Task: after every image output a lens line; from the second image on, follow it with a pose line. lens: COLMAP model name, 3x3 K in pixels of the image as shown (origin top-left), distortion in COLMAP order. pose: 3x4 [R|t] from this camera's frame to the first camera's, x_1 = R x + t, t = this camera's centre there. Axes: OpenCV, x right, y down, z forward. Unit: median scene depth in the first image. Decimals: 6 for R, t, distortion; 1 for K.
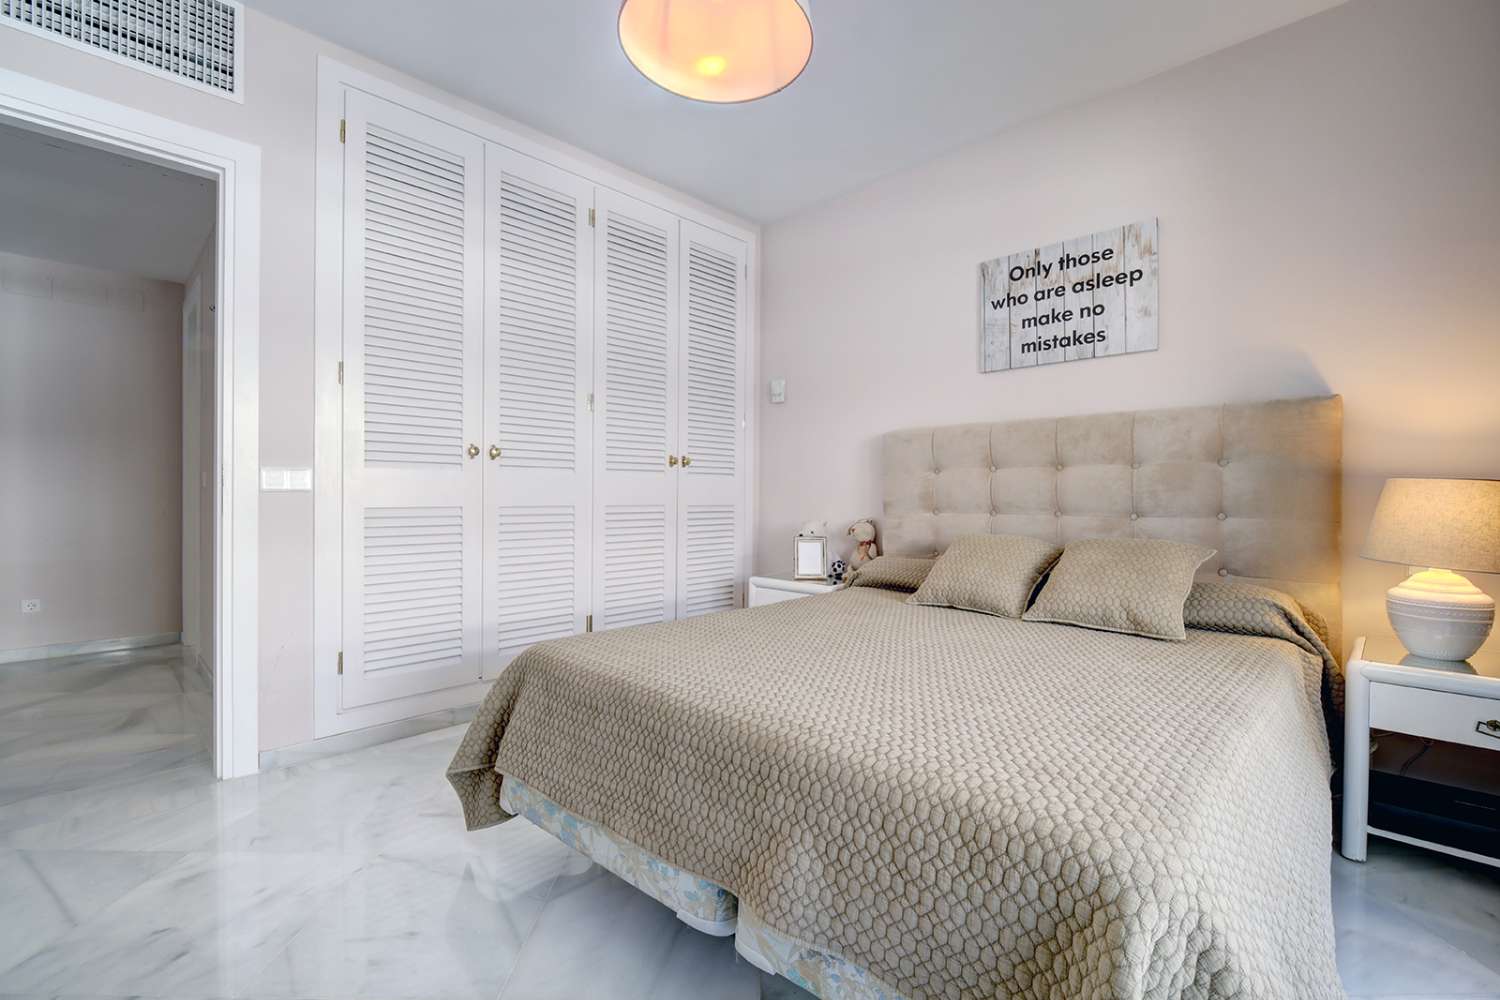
lens RADIAL K [[663.0, 0, 750.0], [0, 663.0, 500.0], [0, 0, 1]] dist [-0.000016, -0.000140]
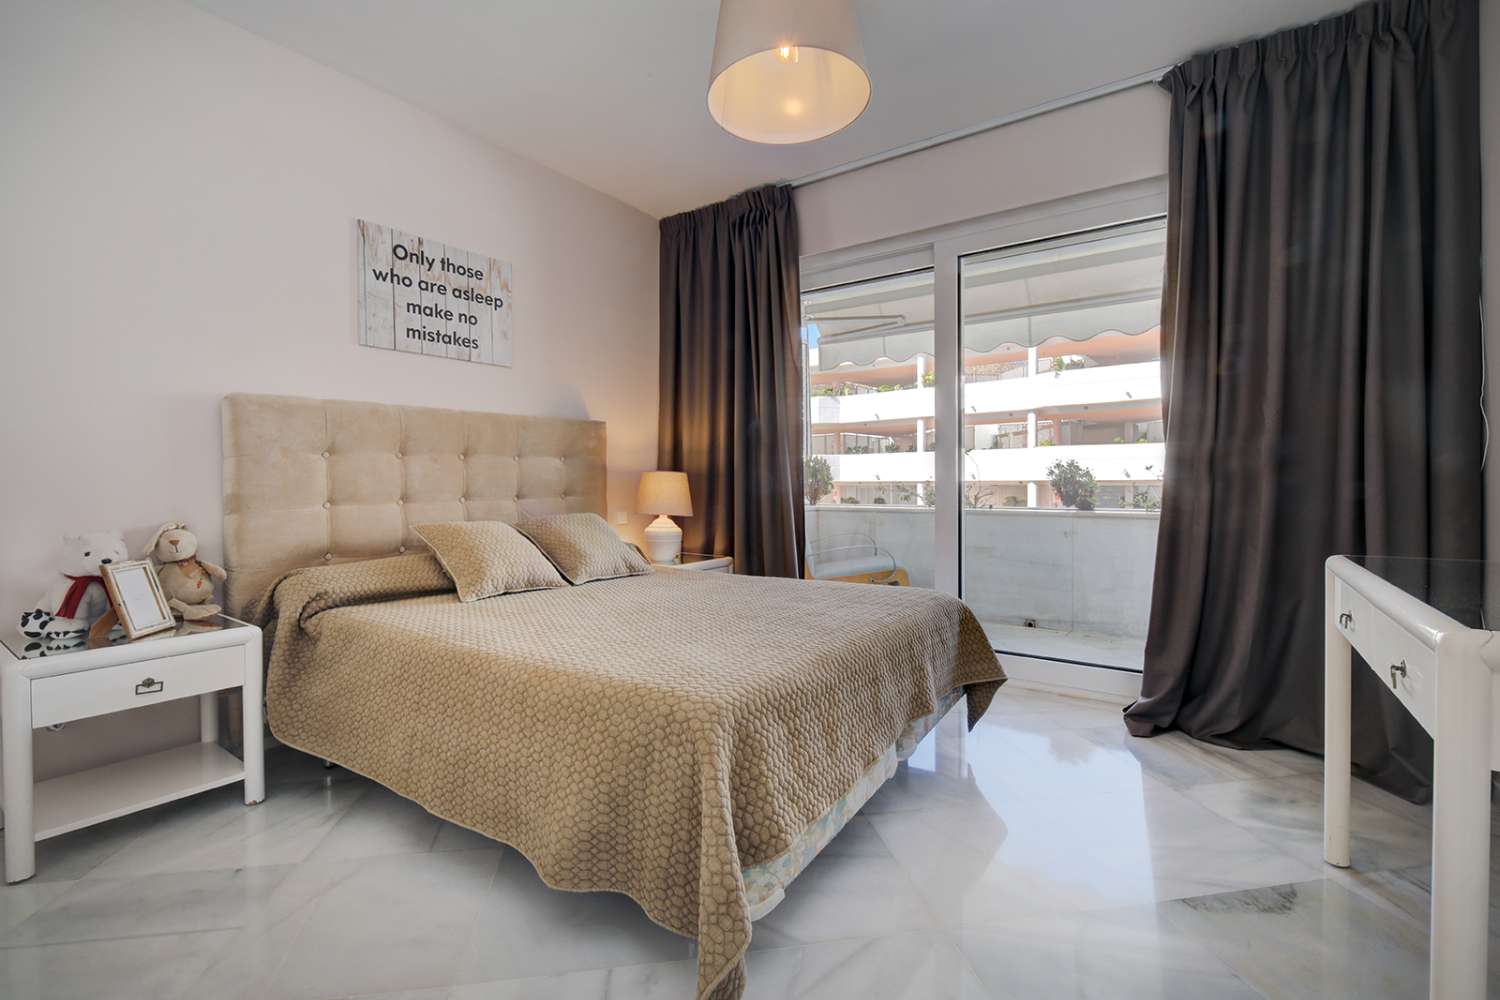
lens RADIAL K [[663.0, 0, 750.0], [0, 663.0, 500.0], [0, 0, 1]] dist [-0.000016, -0.000140]
pose [[-0.165433, -0.038501, 0.985469, -0.667386], [0.014424, 0.999036, 0.041453, -0.015719], [-0.986116, 0.021072, -0.164718, 0.692116]]
